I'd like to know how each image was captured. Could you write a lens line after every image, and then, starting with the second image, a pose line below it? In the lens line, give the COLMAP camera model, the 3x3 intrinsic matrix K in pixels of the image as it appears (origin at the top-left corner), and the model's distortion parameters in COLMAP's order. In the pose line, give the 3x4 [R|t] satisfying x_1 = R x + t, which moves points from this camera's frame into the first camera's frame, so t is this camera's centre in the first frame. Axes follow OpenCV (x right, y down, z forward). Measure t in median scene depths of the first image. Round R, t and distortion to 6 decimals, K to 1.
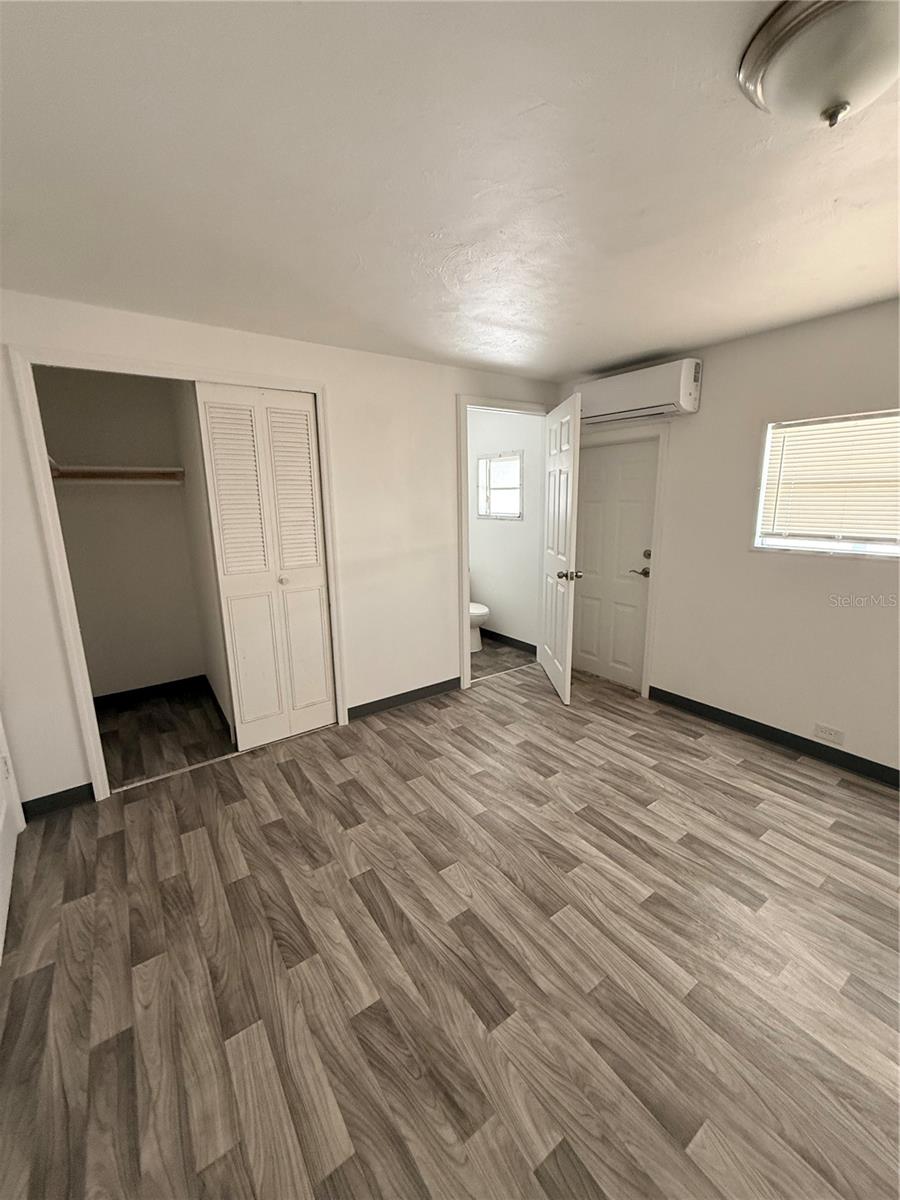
lens RADIAL K [[477.4, 0, 458.8], [0, 477.4, 588.2], [0, 0, 1]] dist [0.000357, 0.000198]
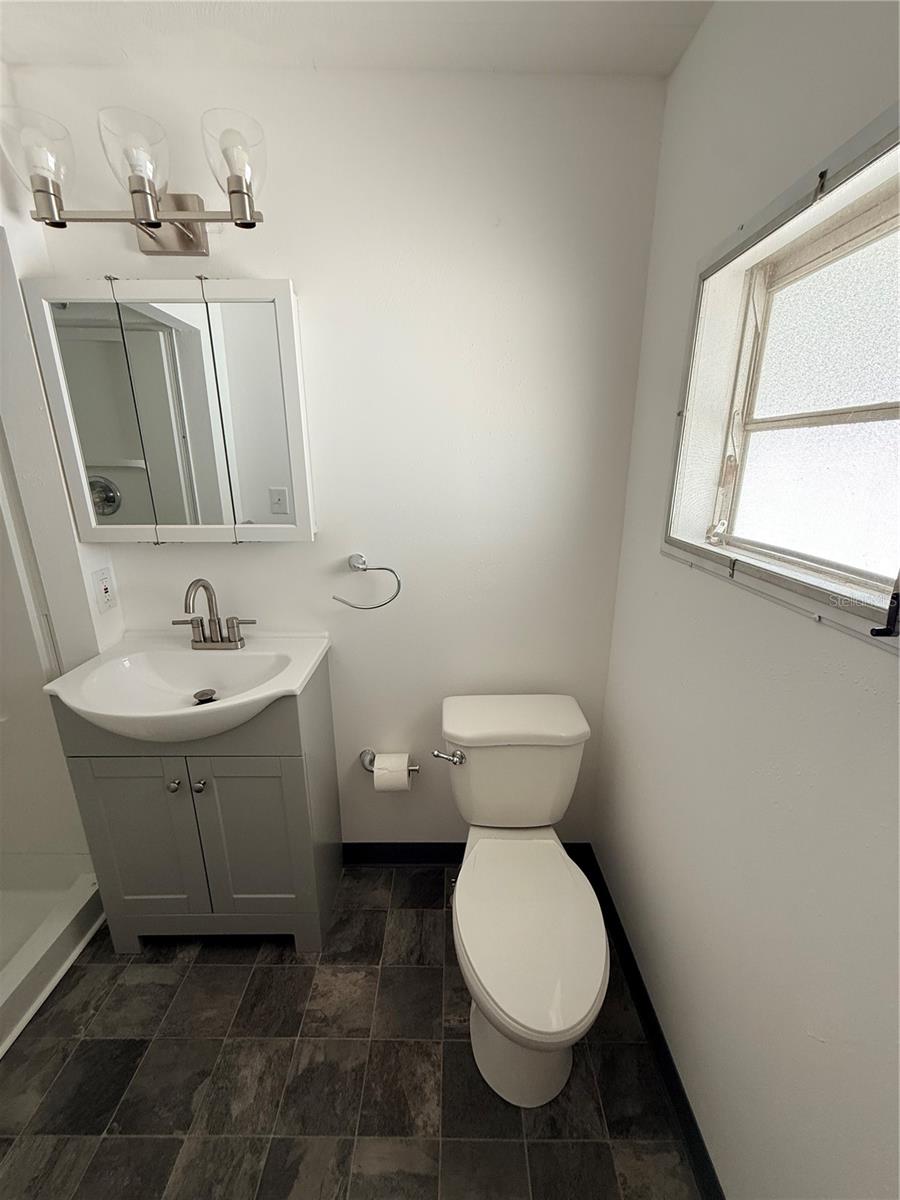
lens RADIAL K [[477.4, 0, 451.8], [0, 477.4, 600.3], [0, 0, 1]] dist [0.000357, 0.000198]
pose [[0.813214, 0.175071, -0.555007, 0.091235], [-0.124527, 0.983937, 0.127913, -0.140933], [0.568485, -0.034907, 0.821952, 0.747029]]
